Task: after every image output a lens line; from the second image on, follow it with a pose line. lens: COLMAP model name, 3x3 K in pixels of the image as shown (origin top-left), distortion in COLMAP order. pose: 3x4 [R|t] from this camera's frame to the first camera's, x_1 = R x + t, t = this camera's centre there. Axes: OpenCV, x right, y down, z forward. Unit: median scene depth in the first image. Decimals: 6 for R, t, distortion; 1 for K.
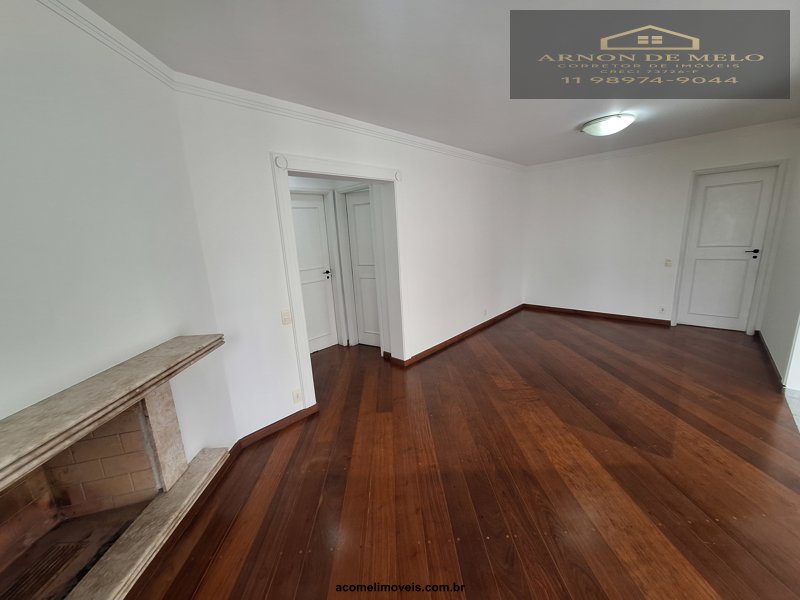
lens RADIAL K [[315.0, 0, 405.0], [0, 315.0, 298.7], [0, 0, 1]] dist [-0.010311, 0.004731]
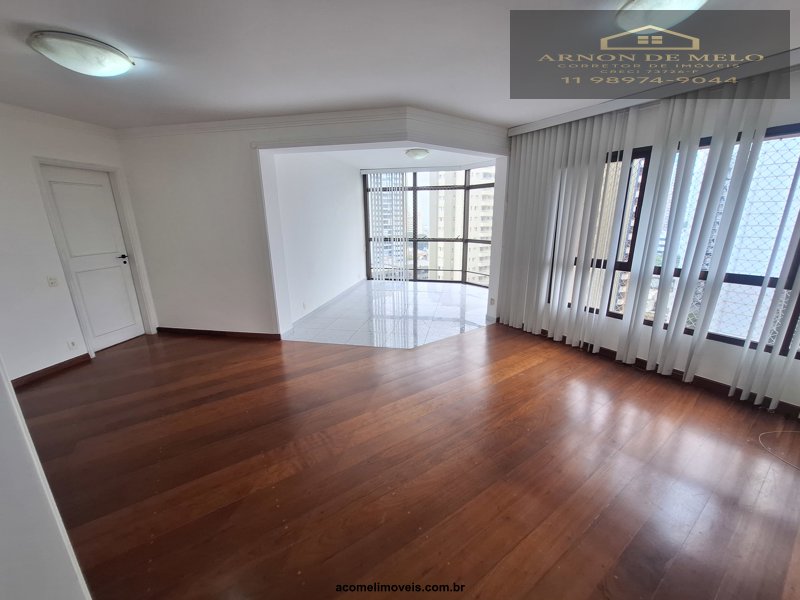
lens RADIAL K [[311.8, 0, 400.0], [0, 311.8, 300.0], [0, 0, 1]] dist [-0.008330, -0.000038]
pose [[-0.522504, -0.160376, 0.837418, -0.205390], [0.215183, 0.925555, 0.311518, -0.140848], [-0.825037, 0.342968, -0.449097, 0.759207]]
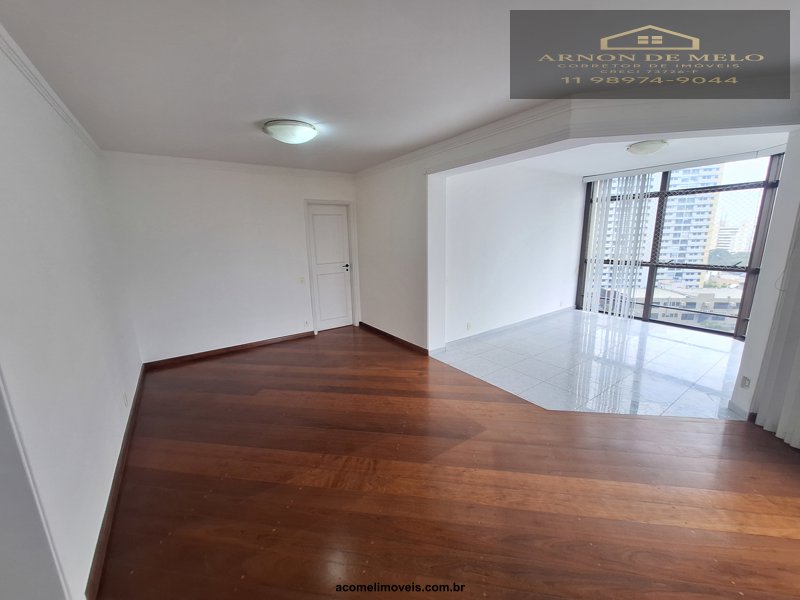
lens RADIAL K [[315.0, 0, 405.0], [0, 315.0, 298.7], [0, 0, 1]] dist [-0.010311, 0.004731]
pose [[0.202134, -0.144237, 0.968678, -0.181047], [0.214083, 0.971682, 0.100012, -0.094906], [-0.955673, 0.187162, 0.227288, 0.472980]]
